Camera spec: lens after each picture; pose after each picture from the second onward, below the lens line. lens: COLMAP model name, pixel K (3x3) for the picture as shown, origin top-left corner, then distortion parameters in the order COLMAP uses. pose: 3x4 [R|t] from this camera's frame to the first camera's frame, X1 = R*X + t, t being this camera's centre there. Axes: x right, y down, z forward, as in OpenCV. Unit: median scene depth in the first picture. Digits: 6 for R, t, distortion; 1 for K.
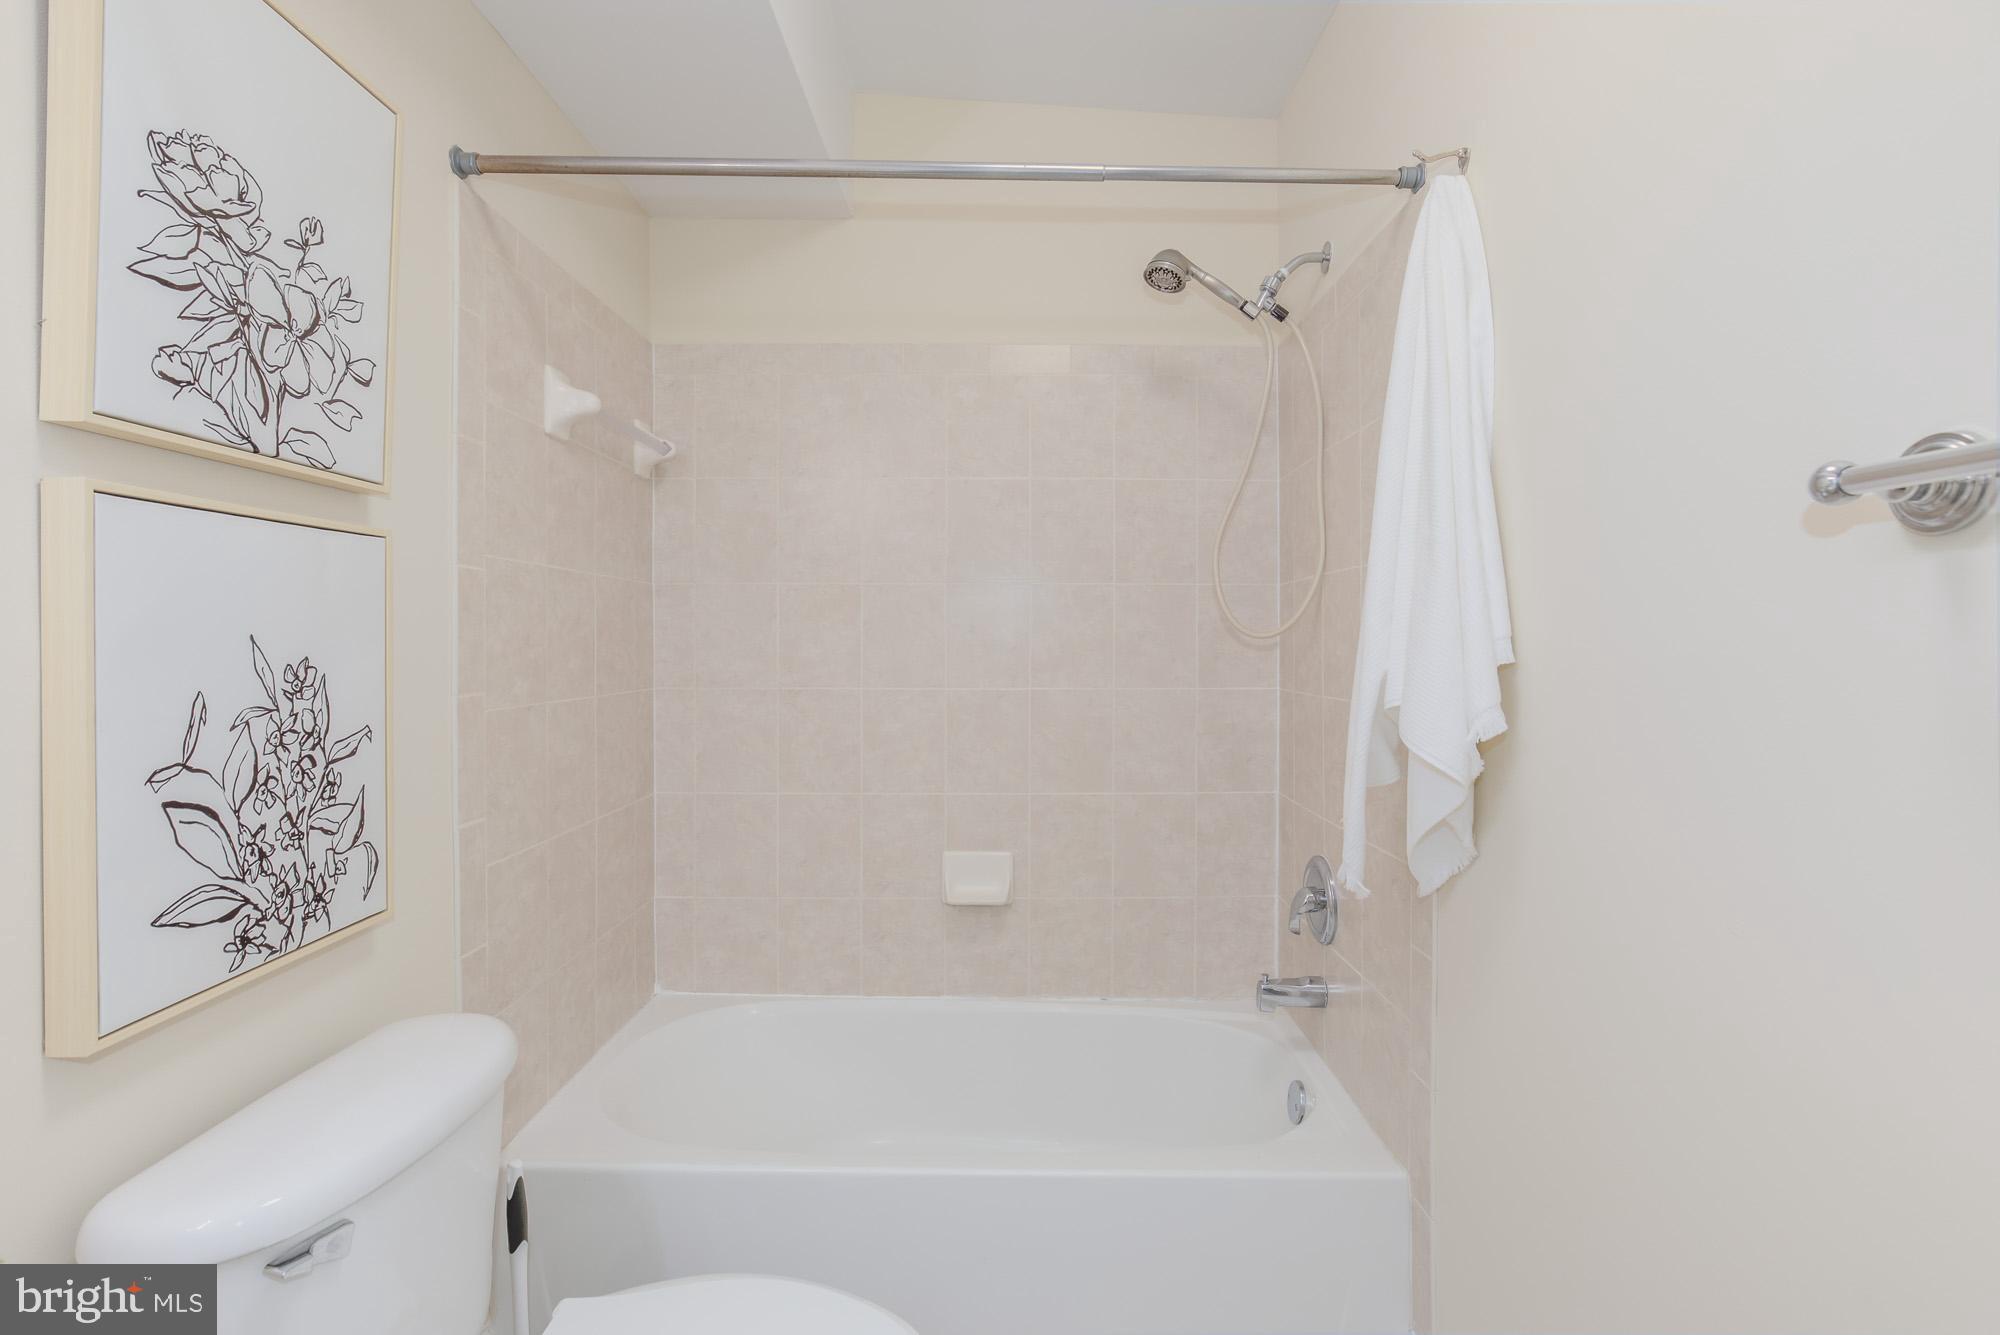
lens RADIAL K [[916.0, 0, 1002.1], [0, 916.0, 647.0], [0, 0, 1]] dist [-0.003128, 0.000666]
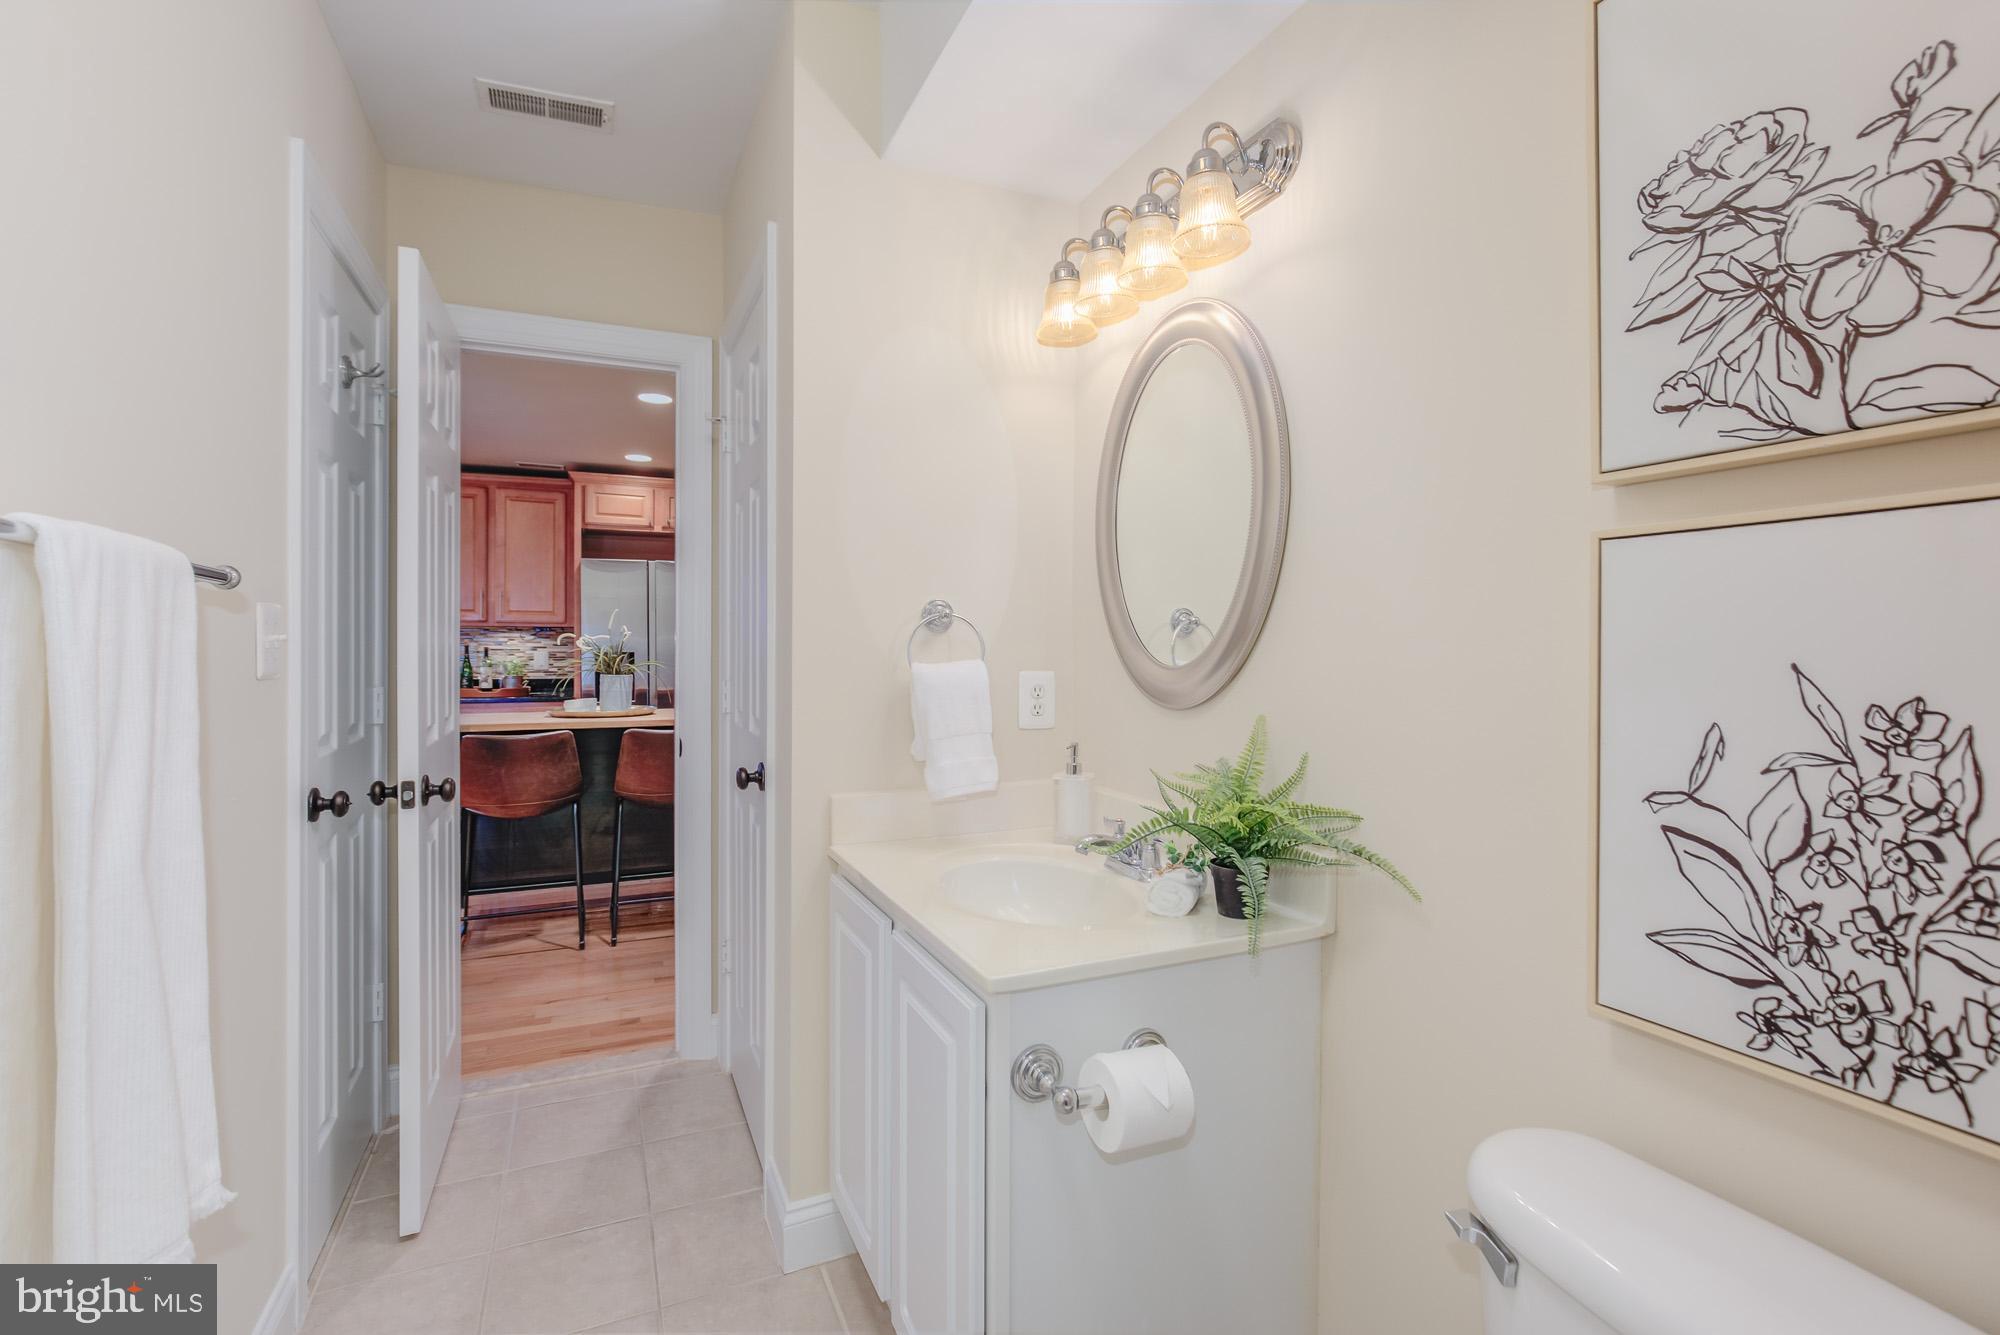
lens RADIAL K [[916.0, 0, 1002.1], [0, 916.0, 647.0], [0, 0, 1]] dist [-0.003128, 0.000666]
pose [[-0.912859, 0.000936, -0.408274, 0.157544], [-0.003303, 0.999948, 0.009678, -0.032758], [0.408262, 0.010183, -0.912808, 1.415666]]
